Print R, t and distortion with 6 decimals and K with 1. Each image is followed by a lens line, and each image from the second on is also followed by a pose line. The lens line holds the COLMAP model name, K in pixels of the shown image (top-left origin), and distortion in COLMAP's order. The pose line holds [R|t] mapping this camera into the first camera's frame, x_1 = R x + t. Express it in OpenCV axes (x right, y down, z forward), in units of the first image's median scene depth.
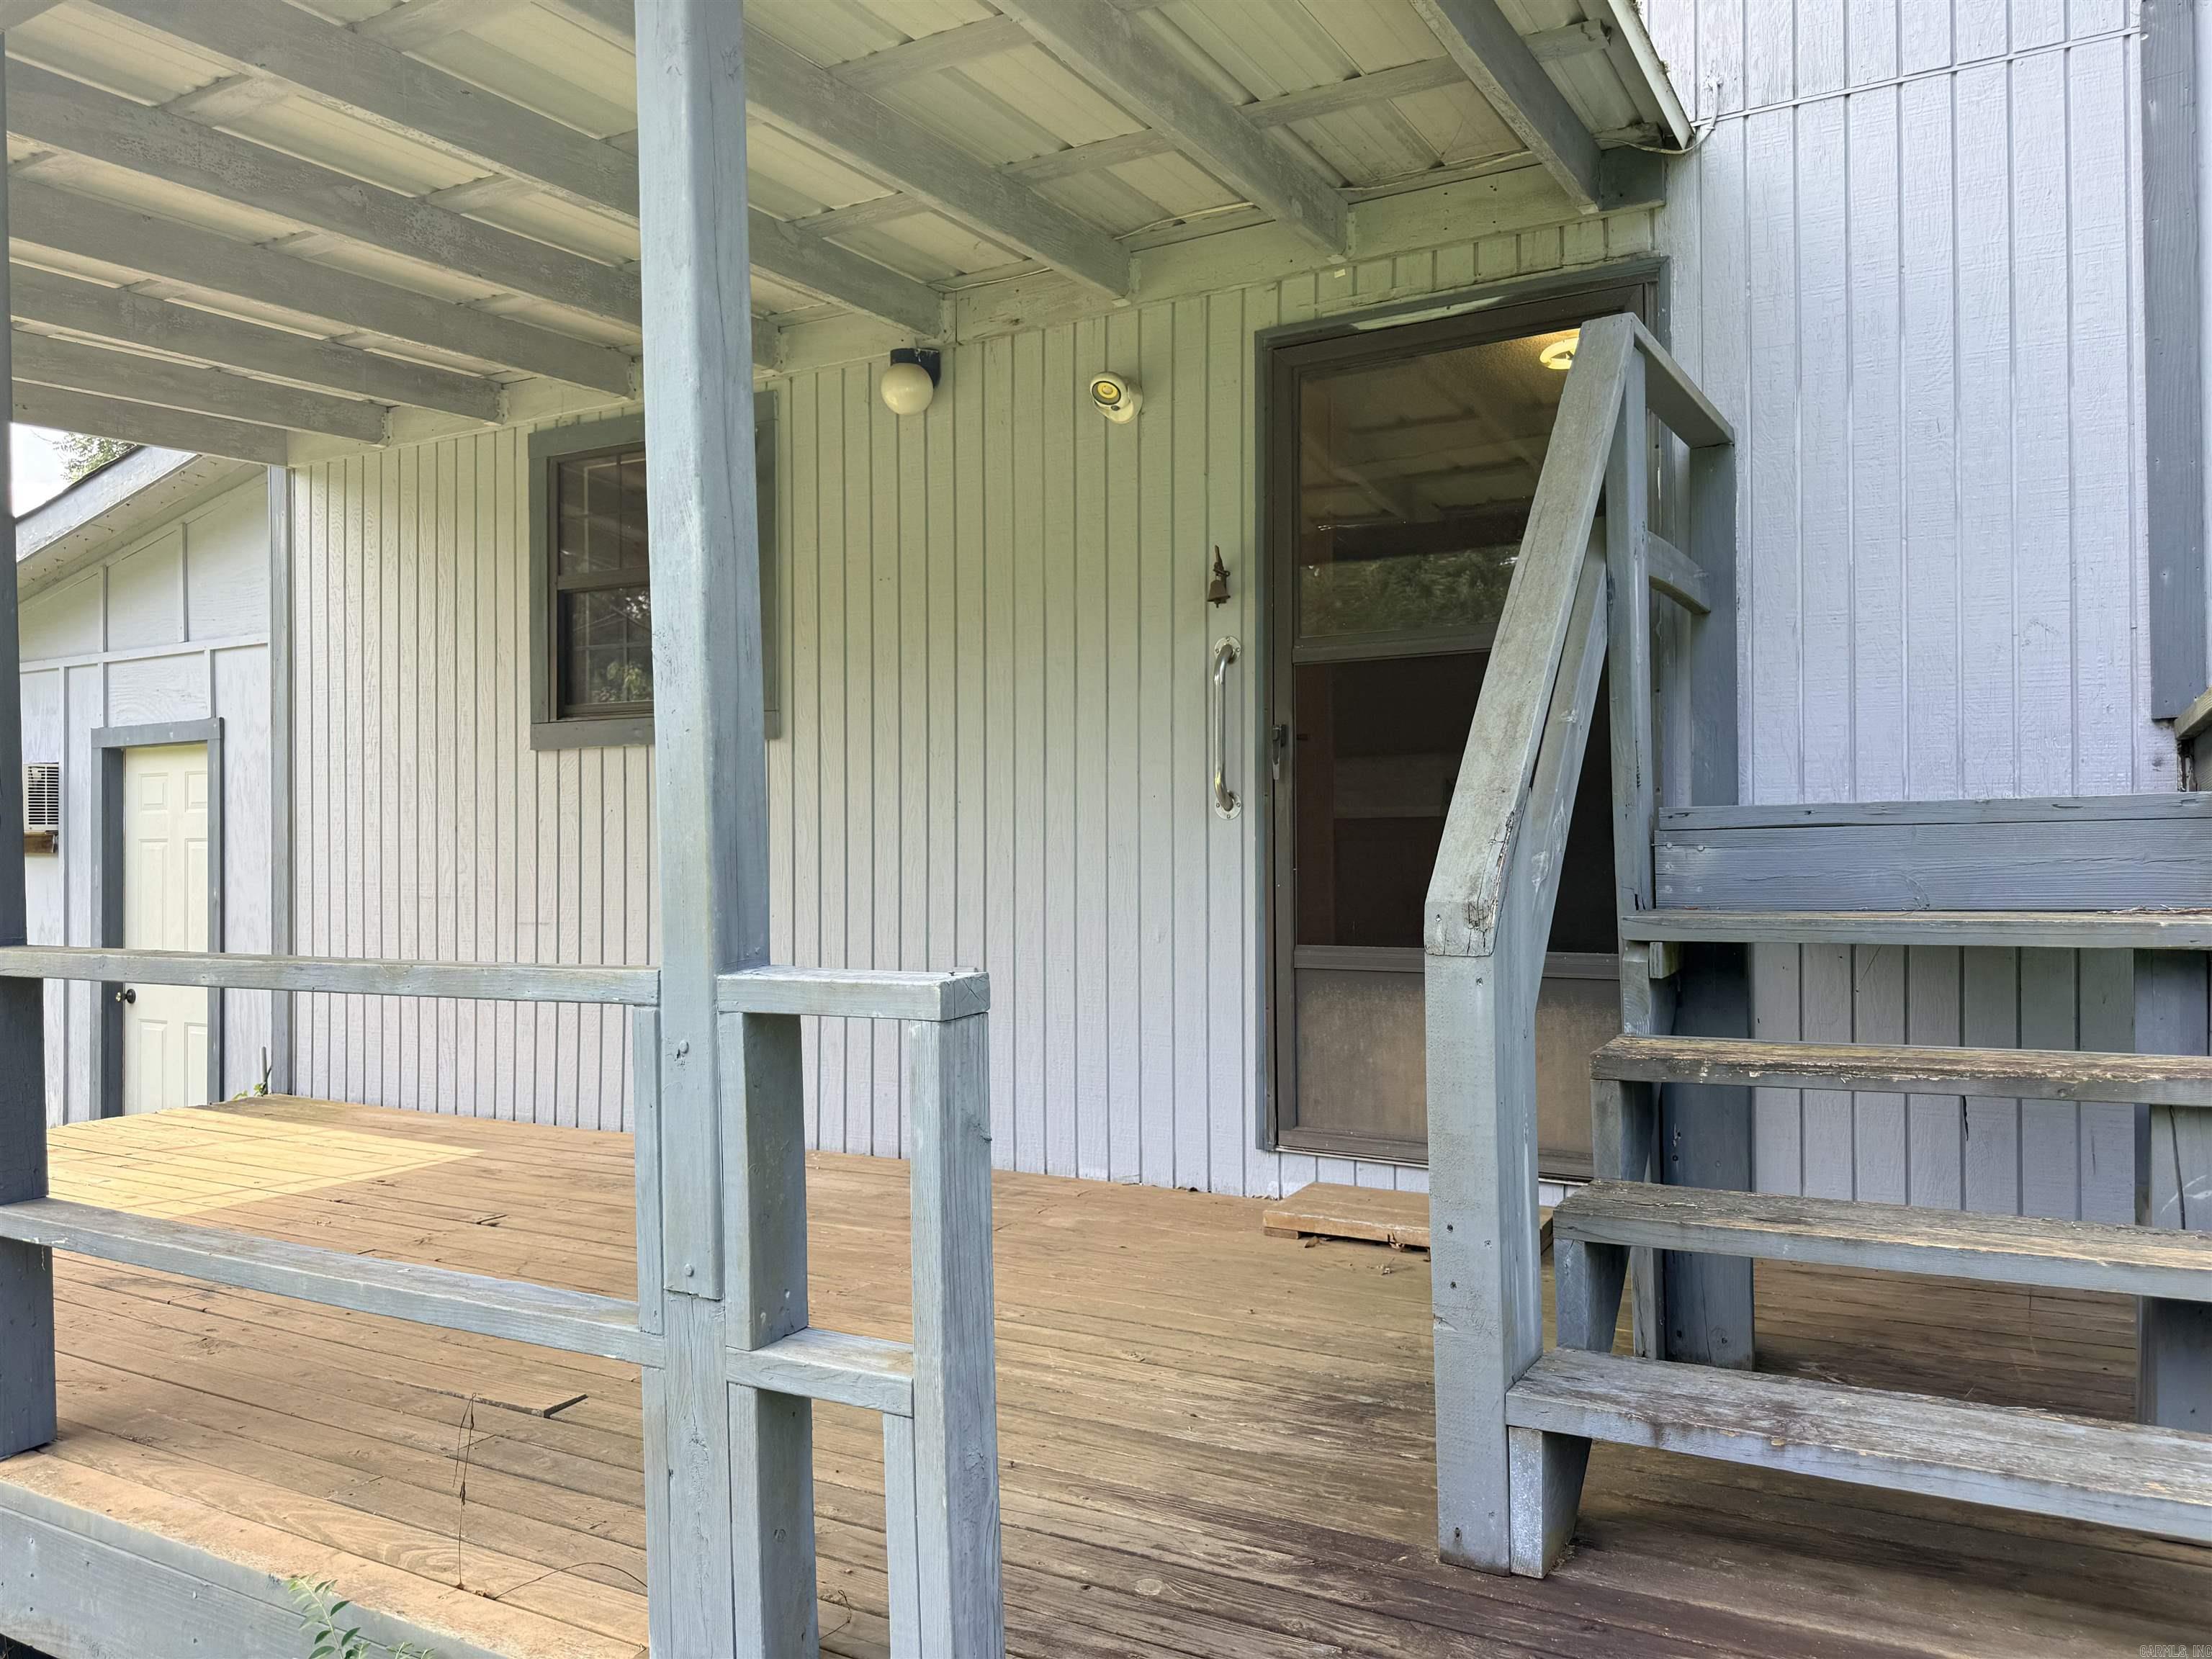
lens RADIAL K [[1547.6, 0, 1103.4], [0, 1547.6, 833.1], [0, 0, 1]] dist [0.142891, -0.275977]
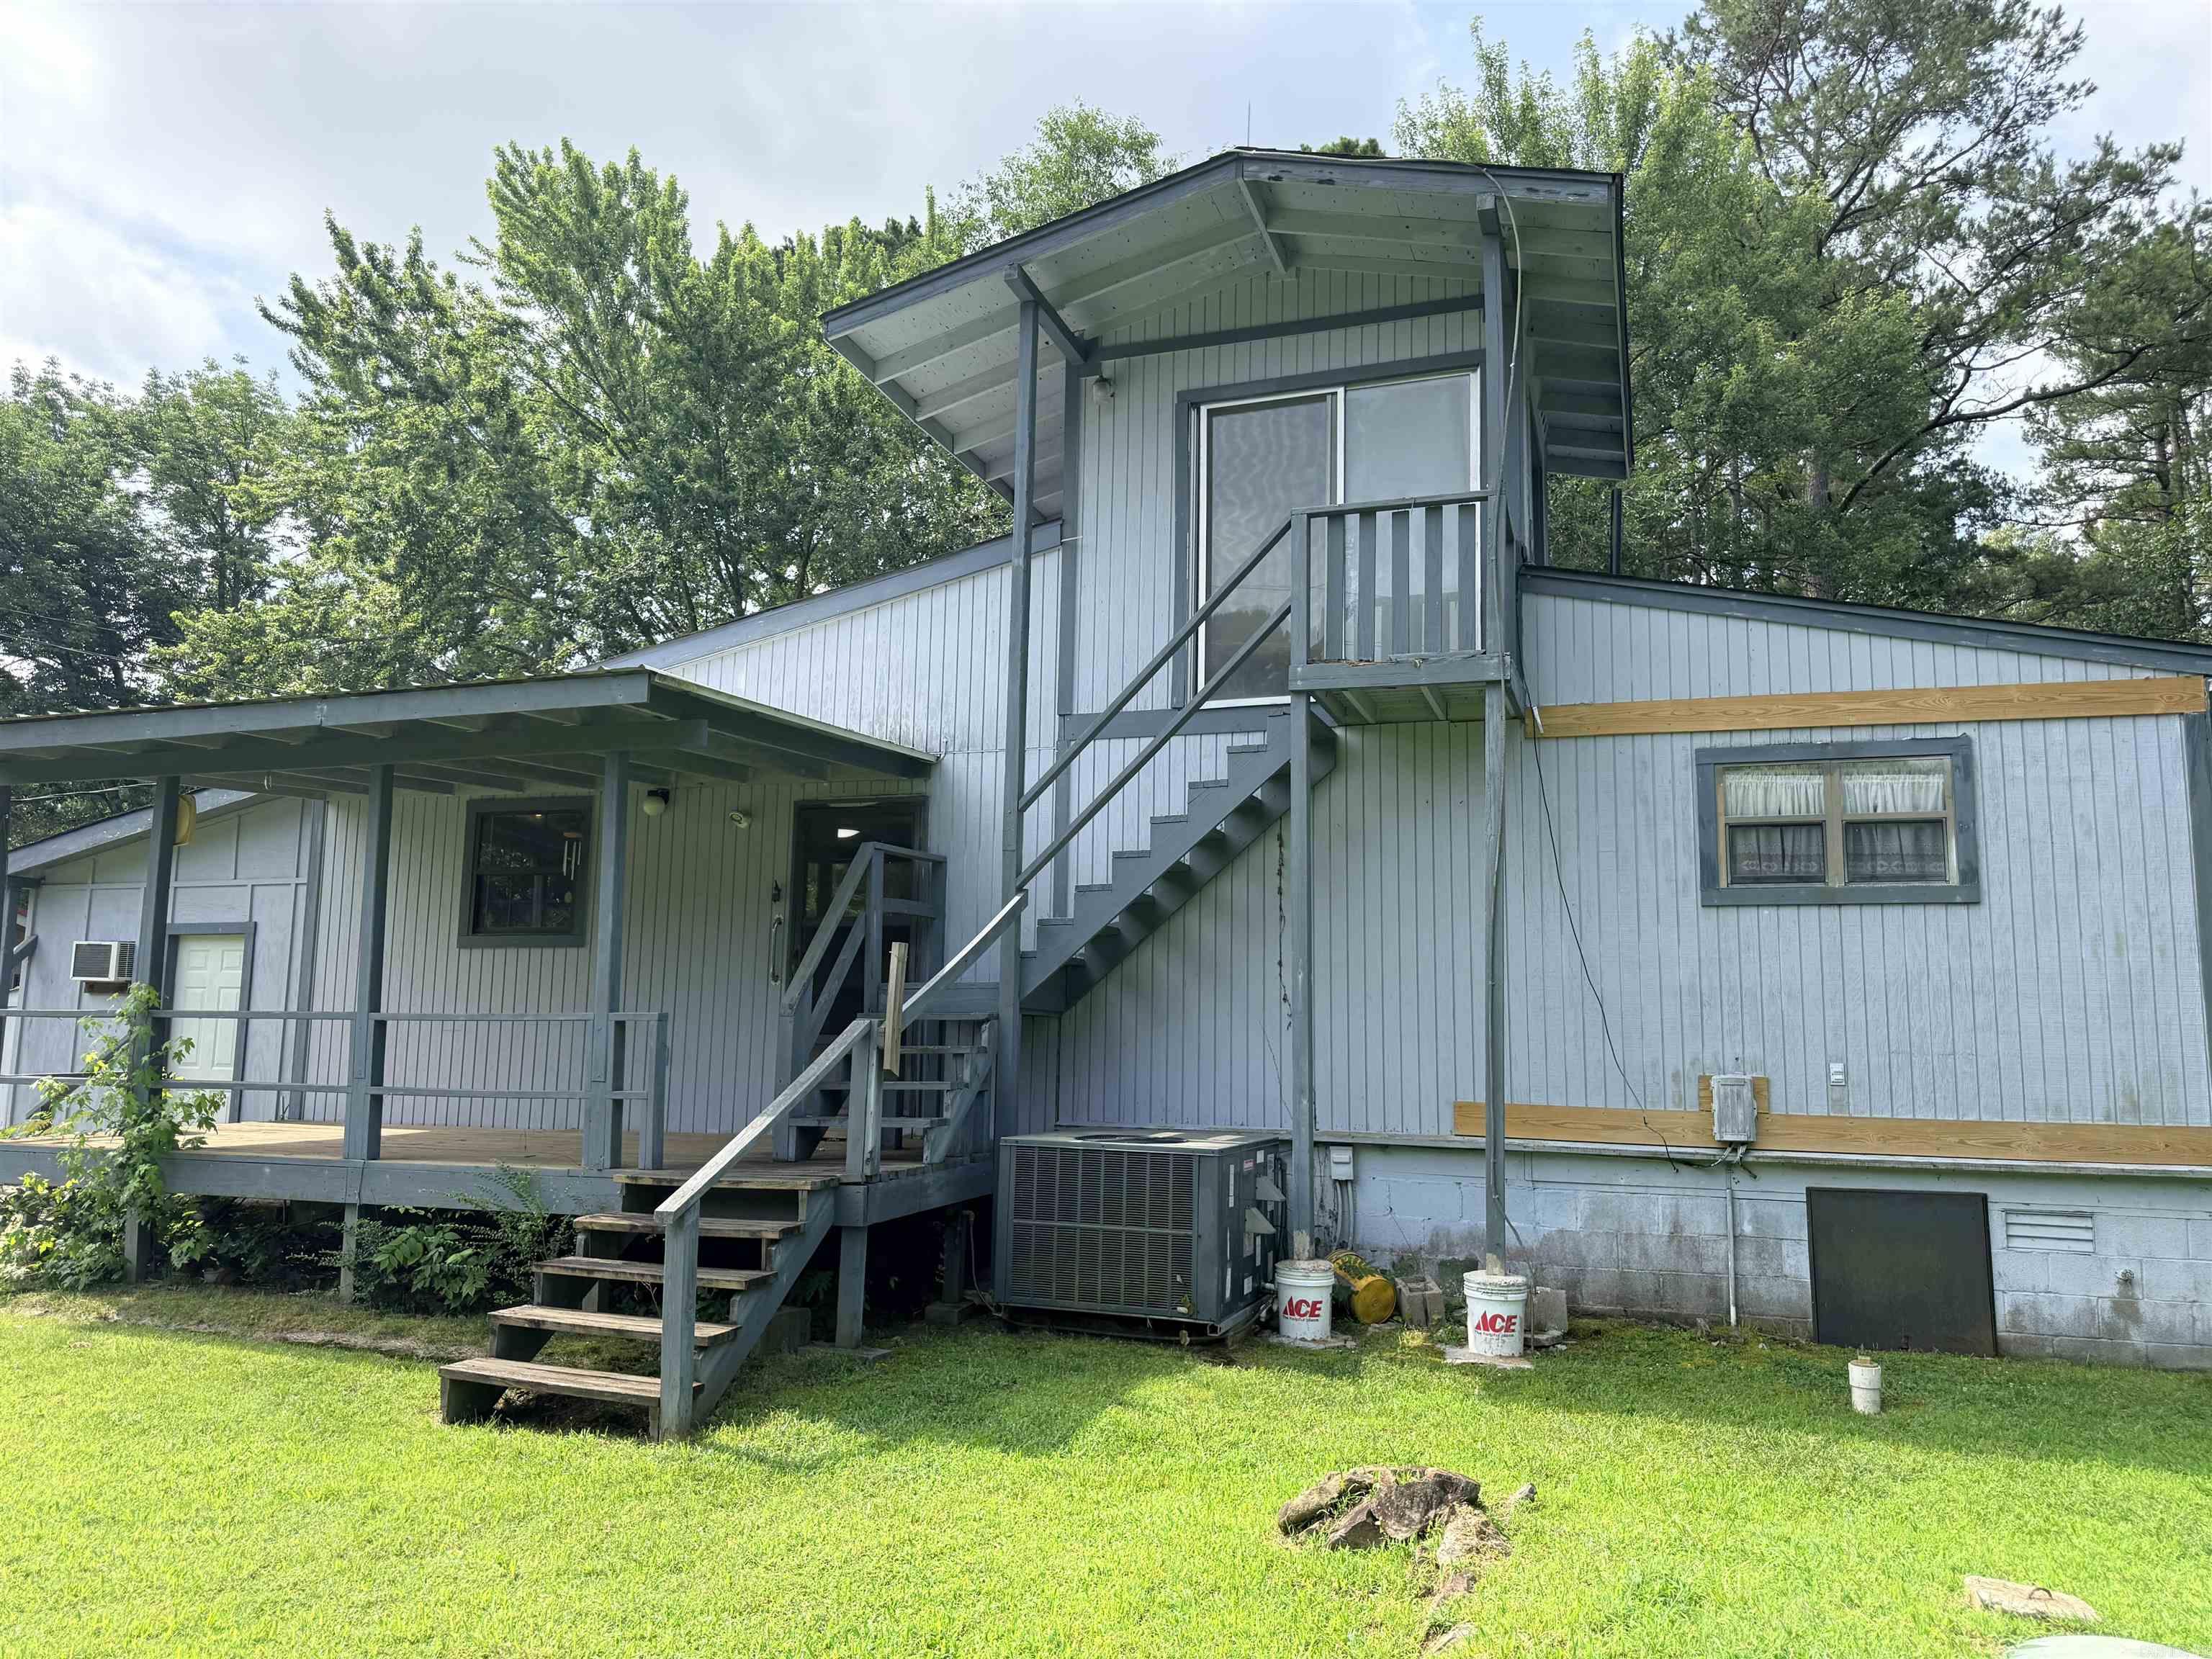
lens RADIAL K [[1547.6, 0, 1103.4], [0, 1547.6, 833.1], [0, 0, 1]] dist [0.142891, -0.275977]
pose [[0.984523, 0.040976, 0.170396, 0.162130], [-0.021070, 0.992905, -0.117031, 0.029248], [-0.173982, 0.111630, 0.978401, -1.607764]]
